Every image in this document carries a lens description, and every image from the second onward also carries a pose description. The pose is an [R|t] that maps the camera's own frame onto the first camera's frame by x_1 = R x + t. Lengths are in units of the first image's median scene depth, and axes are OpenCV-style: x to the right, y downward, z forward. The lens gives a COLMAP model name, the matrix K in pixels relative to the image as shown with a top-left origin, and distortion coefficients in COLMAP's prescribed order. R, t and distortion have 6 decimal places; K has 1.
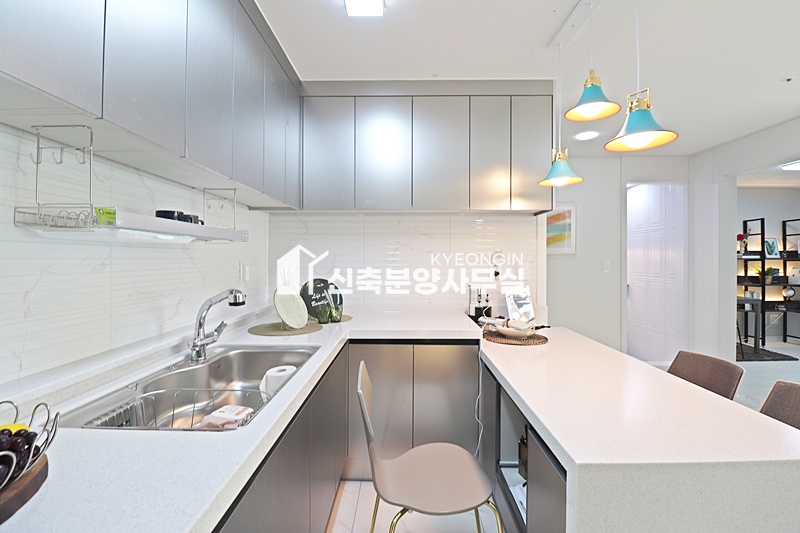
lens RADIAL K [[368.1, 0, 399.6], [0, 368.1, 258.2], [0, 0, 1]] dist [-0.001268, -0.012543]
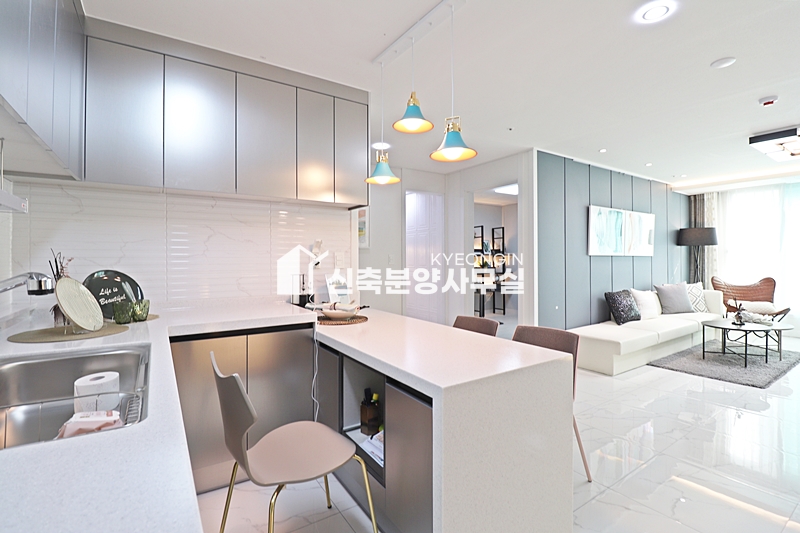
lens RADIAL K [[371.1, 0, 399.7], [0, 371.1, 257.9], [0, 0, 1]] dist [-0.003160, -0.011884]
pose [[0.826936, -0.002028, 0.562293, -0.146111], [0.003870, 0.999990, -0.002085, 0.033725], [-0.562283, 0.003900, 0.826935, -0.008488]]
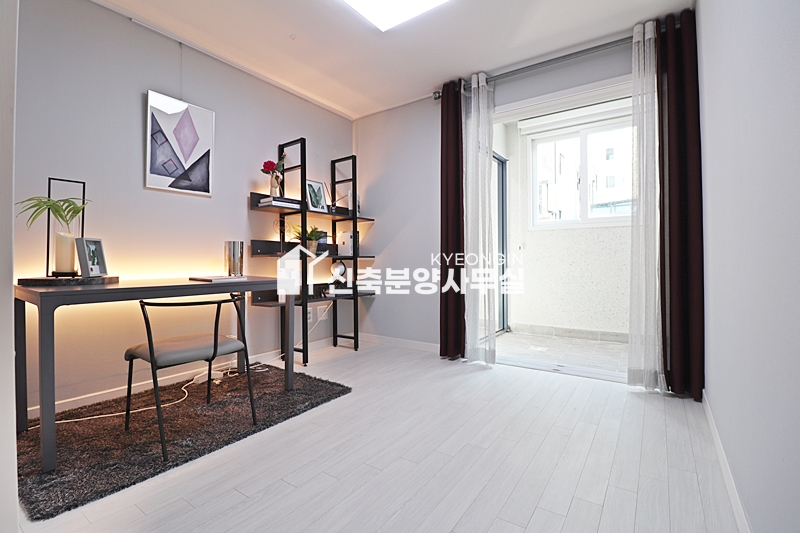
lens RADIAL K [[371.1, 0, 399.7], [0, 371.1, 257.9], [0, 0, 1]] dist [-0.003160, -0.011884]
pose [[0.566374, -0.000350, 0.824148, 1.284565], [0.005488, 0.999979, -0.003348, 0.168029], [-0.824130, 0.006419, 0.566364, 1.157787]]
